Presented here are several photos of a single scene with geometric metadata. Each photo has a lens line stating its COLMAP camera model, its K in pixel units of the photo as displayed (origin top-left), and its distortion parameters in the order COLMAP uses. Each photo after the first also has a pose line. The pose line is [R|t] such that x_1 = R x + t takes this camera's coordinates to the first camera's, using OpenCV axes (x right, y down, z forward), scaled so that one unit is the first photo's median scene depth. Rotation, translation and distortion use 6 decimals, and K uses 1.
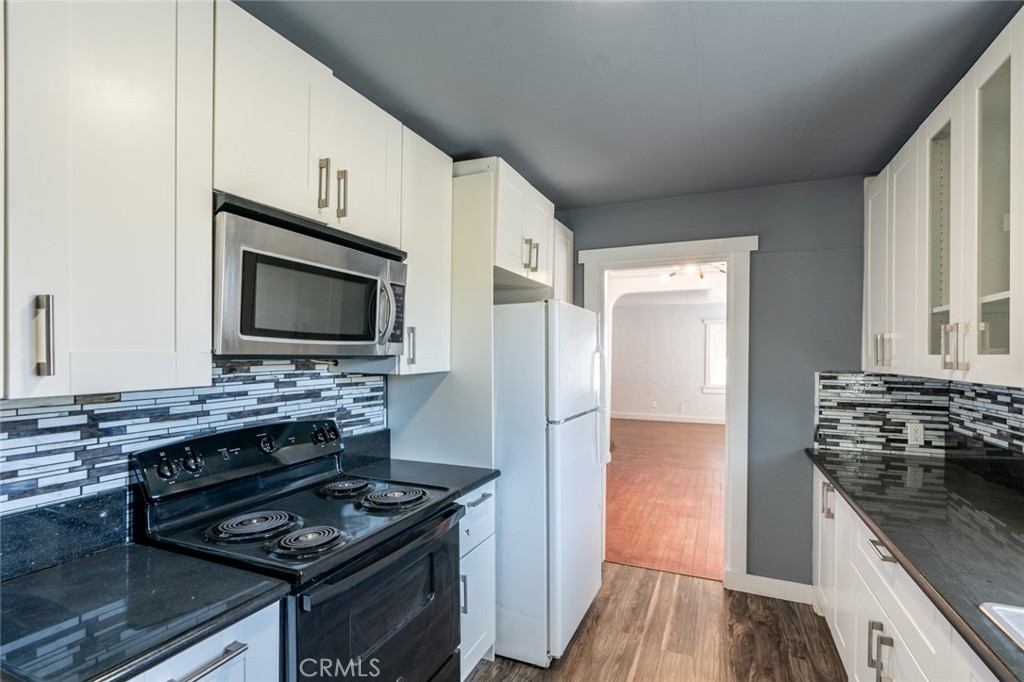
lens RADIAL K [[468.1, 0, 517.4], [0, 468.1, 335.7], [0, 0, 1]] dist [-0.004083, 0.001236]
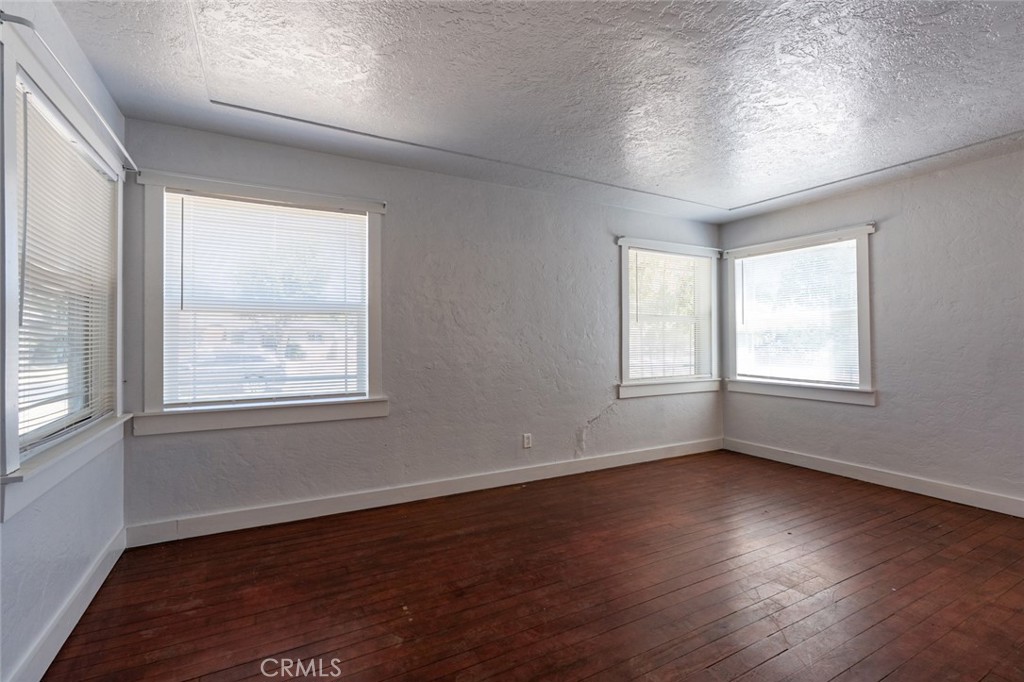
lens RADIAL K [[468.1, 0, 517.4], [0, 468.1, 335.7], [0, 0, 1]] dist [-0.004083, 0.001236]
pose [[0.604906, 0.007349, 0.796263, -0.043722], [-0.028030, 0.999534, 0.012069, 0.130160], [-0.795803, -0.029620, 0.604830, 1.753490]]
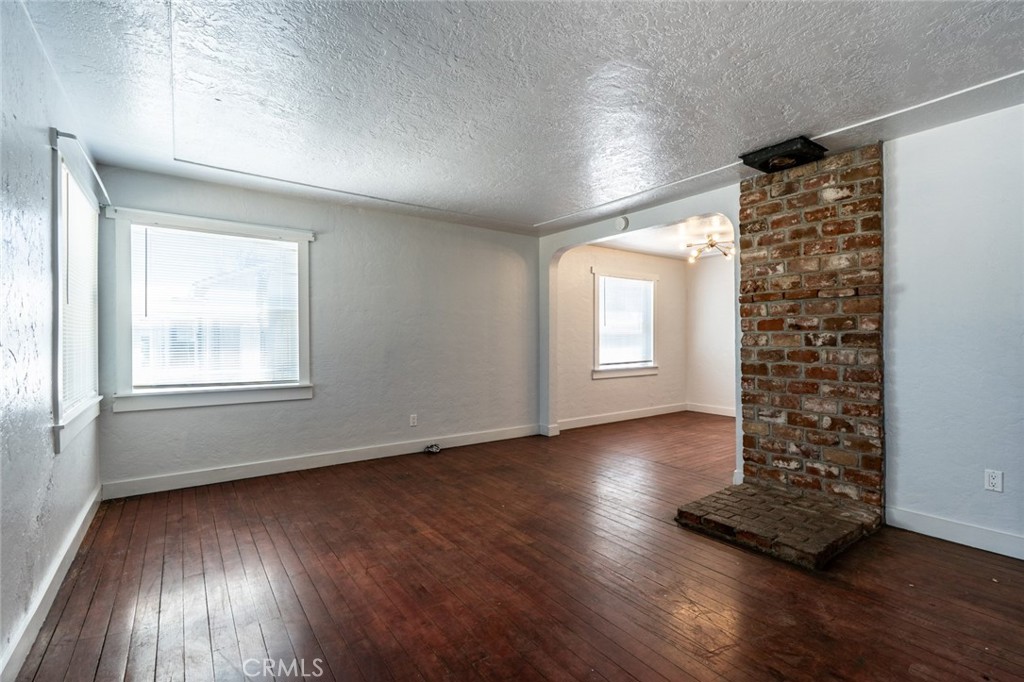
lens RADIAL K [[463.9, 0, 517.2], [0, 463.9, 337.6], [0, 0, 1]] dist [-0.002095, 0.000198]
pose [[-0.864470, 0.001026, 0.502683, 0.202335], [-0.018970, 0.999219, -0.034661, 0.152594], [-0.502326, -0.039499, -0.863776, 2.351144]]
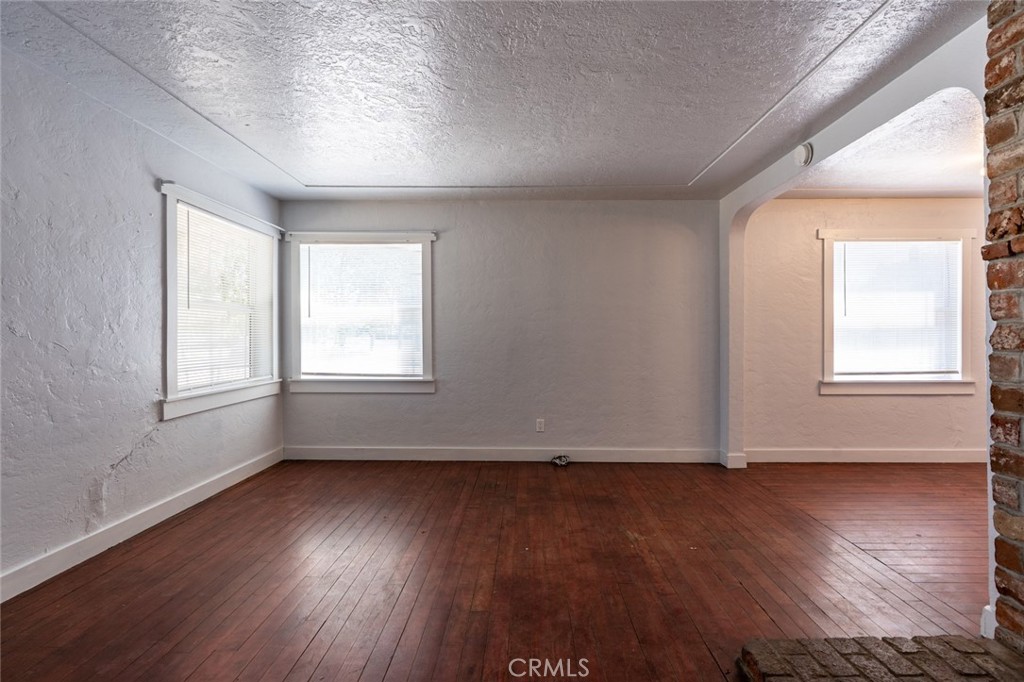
lens RADIAL K [[468.1, 0, 517.4], [0, 468.1, 335.7], [0, 0, 1]] dist [-0.004083, 0.001236]
pose [[-0.385225, -0.000470, 0.922823, 0.063908], [-0.034841, 0.999294, -0.014035, 0.139129], [-0.922165, -0.037559, -0.384969, 1.967285]]
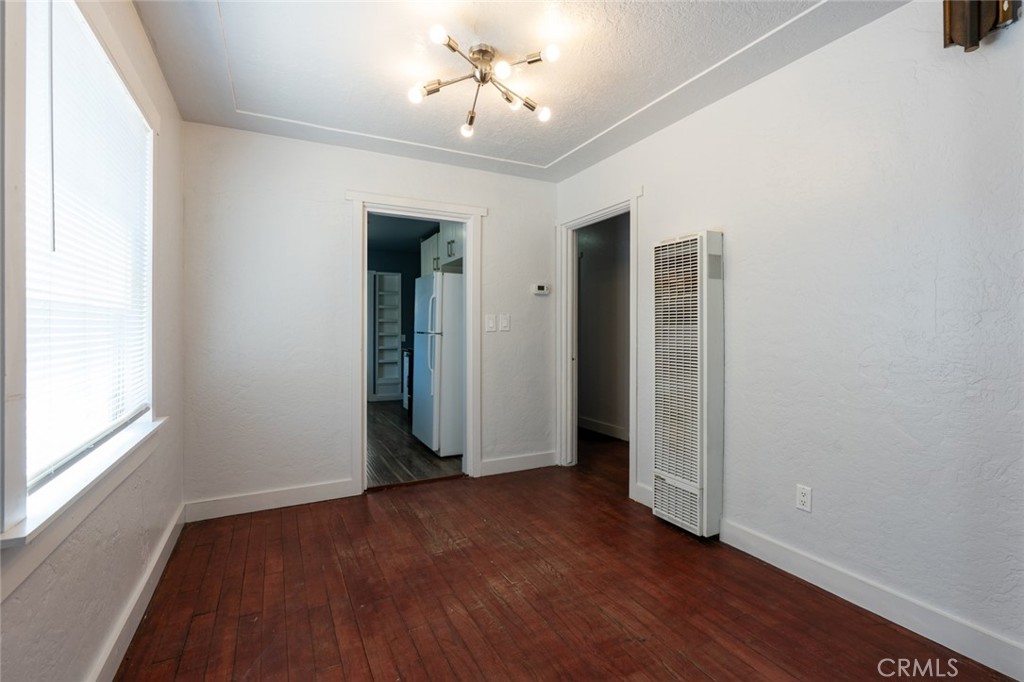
lens RADIAL K [[465.7, 0, 513.7], [0, 465.7, 333.3], [0, 0, 1]] dist [0.000063, 0.000802]
pose [[-0.629922, 0.006968, -0.776627, 0.722272], [0.033104, 0.999292, -0.017885, 0.117091], [0.775952, -0.036976, -0.629707, 1.324467]]
